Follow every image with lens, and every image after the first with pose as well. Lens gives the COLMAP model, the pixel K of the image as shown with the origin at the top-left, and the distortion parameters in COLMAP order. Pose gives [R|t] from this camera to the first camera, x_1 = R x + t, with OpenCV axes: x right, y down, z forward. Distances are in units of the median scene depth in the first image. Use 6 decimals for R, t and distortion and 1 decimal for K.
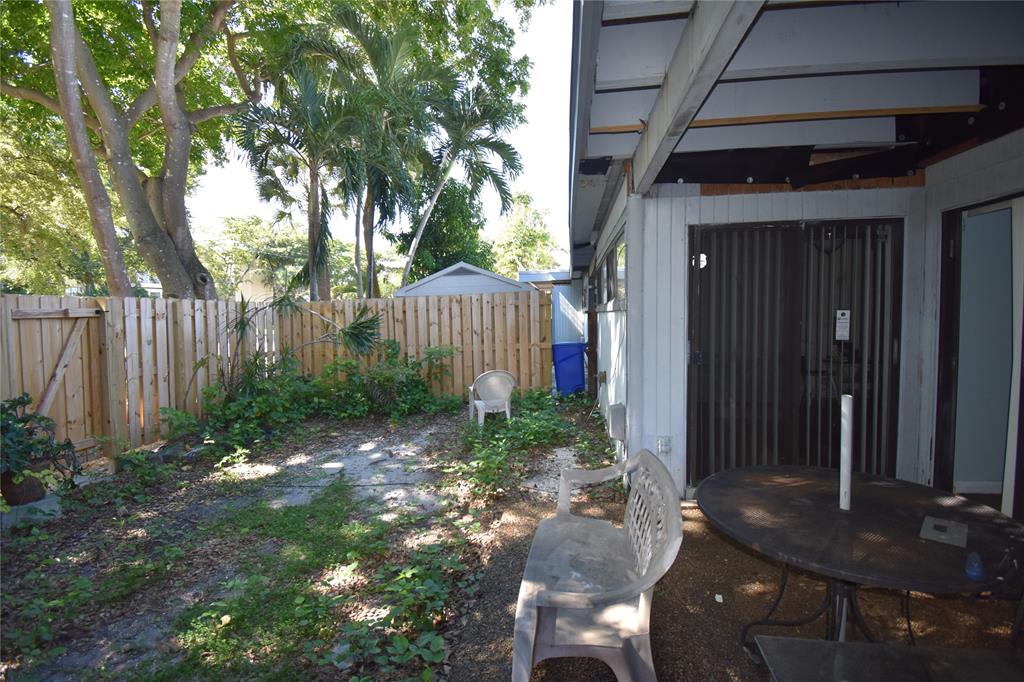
lens RADIAL K [[454.1, 0, 512.9], [0, 454.1, 333.7], [0, 0, 1]] dist [0.000205, -0.015811]
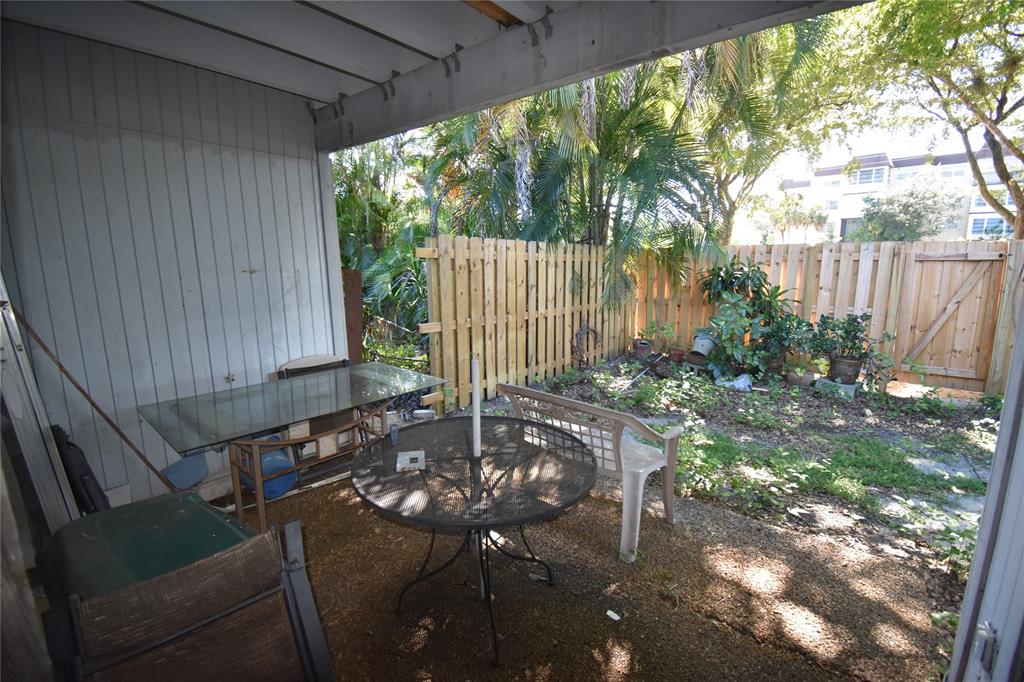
lens RADIAL K [[452.2, 0, 509.8], [0, 452.2, 338.5], [0, 0, 1]] dist [0.023769, -0.028594]
pose [[-0.518489, 0.170358, -0.837943, 0.512547], [-0.018212, 0.977531, 0.210006, -0.050819], [0.854891, 0.124146, -0.503736, 0.512411]]
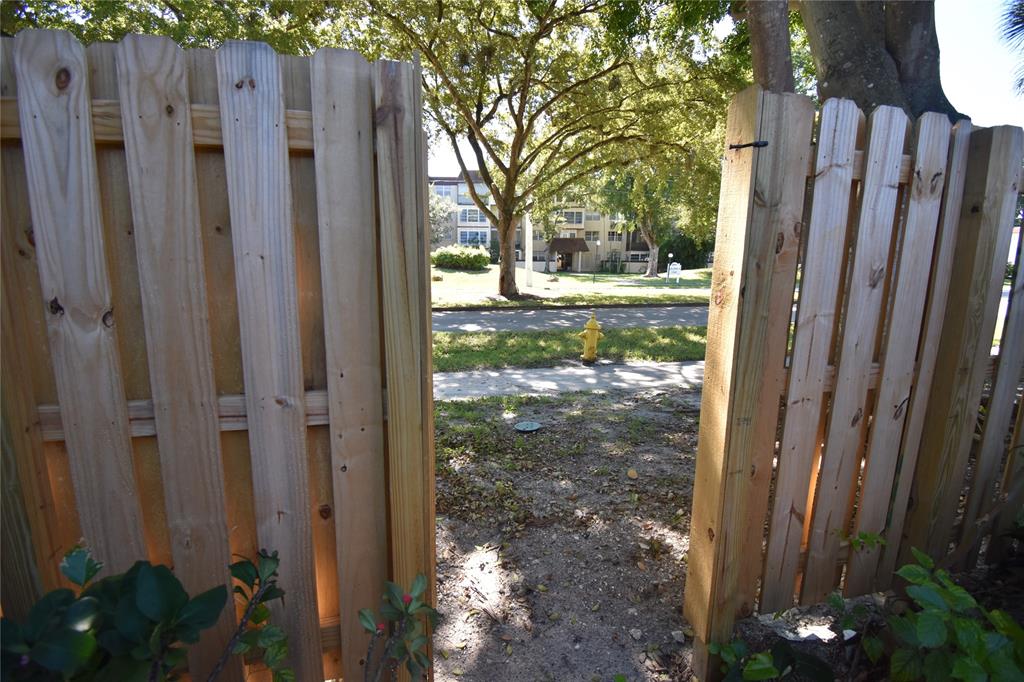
lens RADIAL K [[452.2, 0, 509.8], [0, 452.2, 338.5], [0, 0, 1]] dist [0.023769, -0.028594]
pose [[0.350377, 0.173778, -0.920346, -0.634080], [-0.055095, 0.984759, 0.164965, 0.022745], [0.934987, -0.007093, 0.354612, 0.704712]]
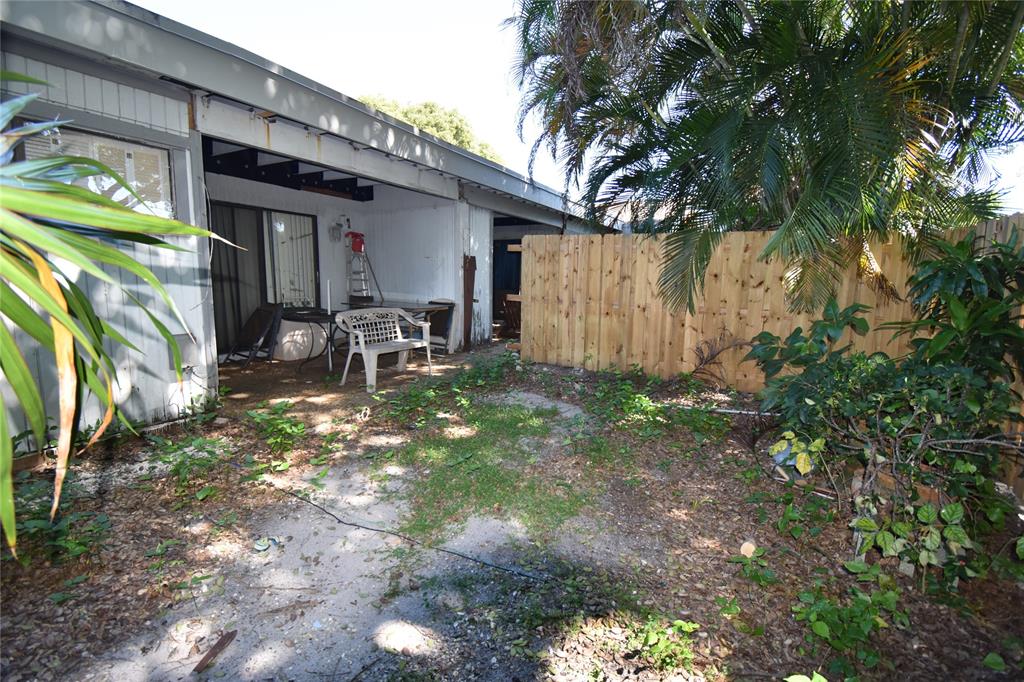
lens RADIAL K [[452.2, 0, 509.8], [0, 452.2, 338.5], [0, 0, 1]] dist [0.023769, -0.028594]
pose [[-0.927365, -0.048245, 0.371034, -0.521219], [0.023567, 0.982151, 0.186610, 0.003855], [-0.373414, 0.181800, -0.909676, 1.098315]]
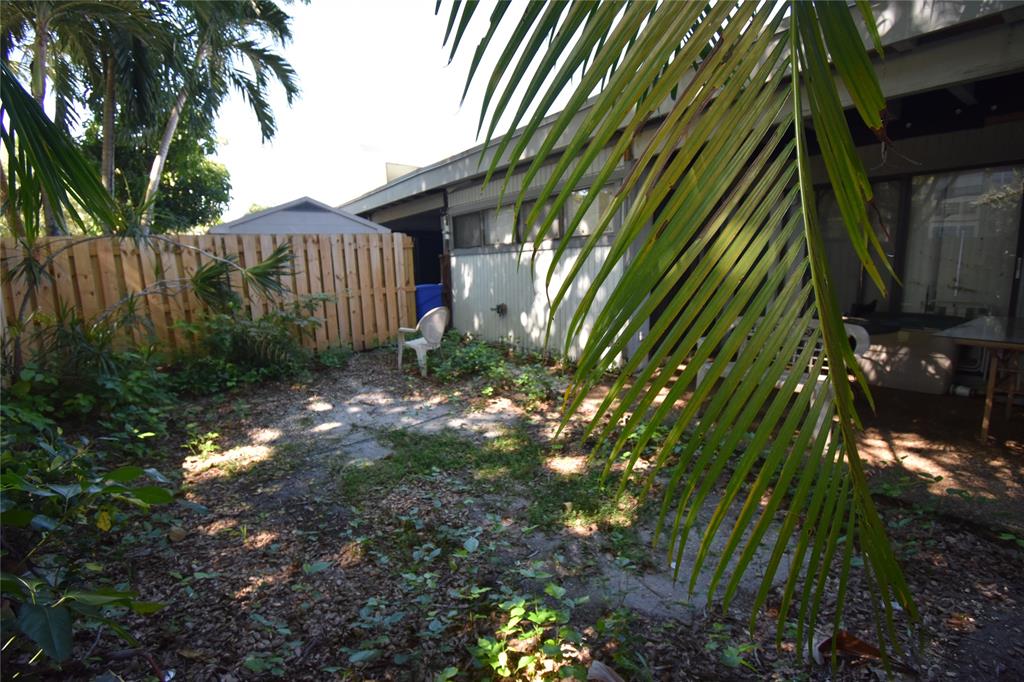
lens RADIAL K [[452.2, 0, 509.8], [0, 452.2, 338.5], [0, 0, 1]] dist [0.023769, -0.028594]
pose [[0.713099, -0.109589, 0.692445, -0.637694], [0.045013, 0.992826, 0.110772, 0.044249], [-0.699617, -0.047822, 0.712916, 0.151523]]
